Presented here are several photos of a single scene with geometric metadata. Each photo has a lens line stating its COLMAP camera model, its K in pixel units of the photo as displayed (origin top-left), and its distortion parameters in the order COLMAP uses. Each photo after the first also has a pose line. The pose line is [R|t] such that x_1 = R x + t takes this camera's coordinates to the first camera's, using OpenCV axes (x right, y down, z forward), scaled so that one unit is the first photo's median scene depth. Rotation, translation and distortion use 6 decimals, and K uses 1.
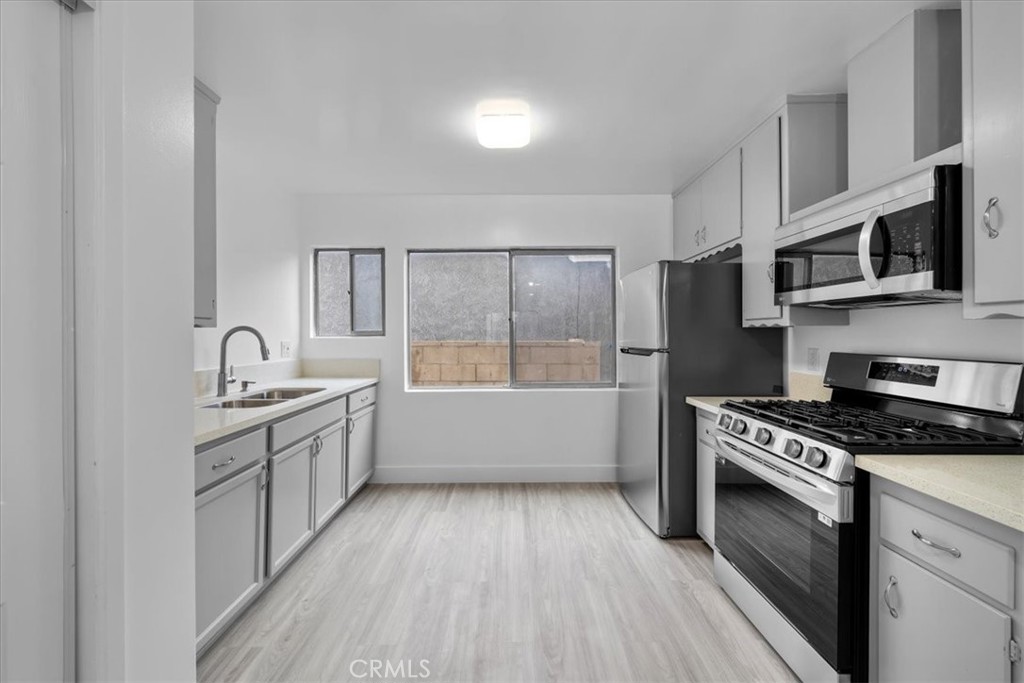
lens RADIAL K [[397.9, 0, 529.8], [0, 397.9, 335.2], [0, 0, 1]] dist [0.002865, -0.000499]
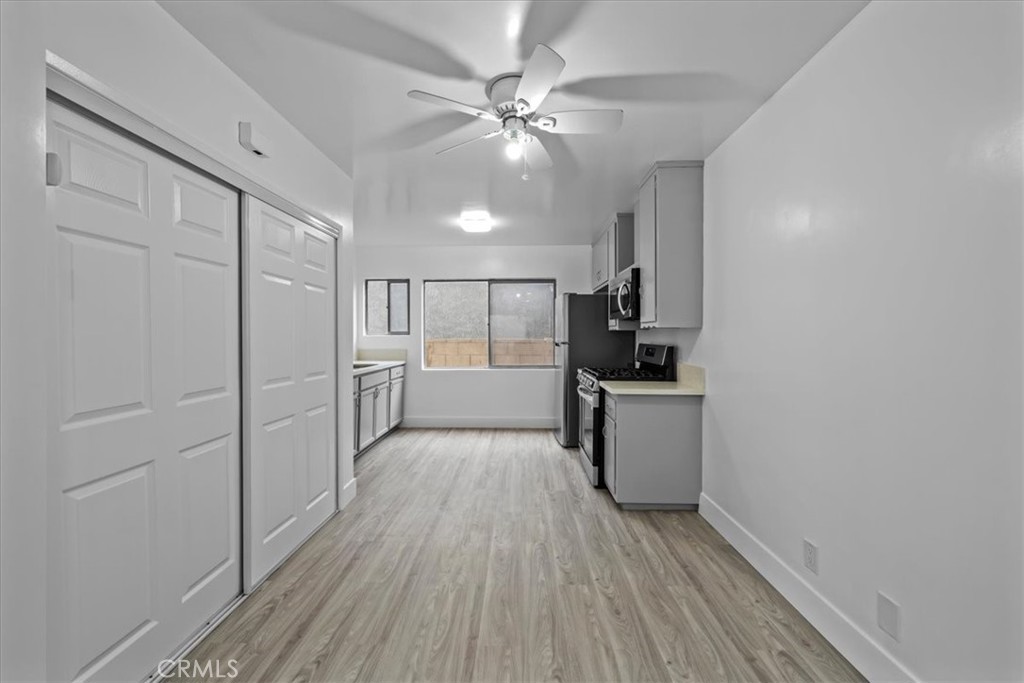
lens RADIAL K [[385.3, 0, 527.6], [0, 385.3, 336.4], [0, 0, 1]] dist [-0.000498, -0.000453]
pose [[0.999686, 0.003968, -0.024744, 0.149686], [-0.003919, 0.999990, 0.002029, 0.003686], [0.024752, -0.001931, 0.999692, -0.541748]]
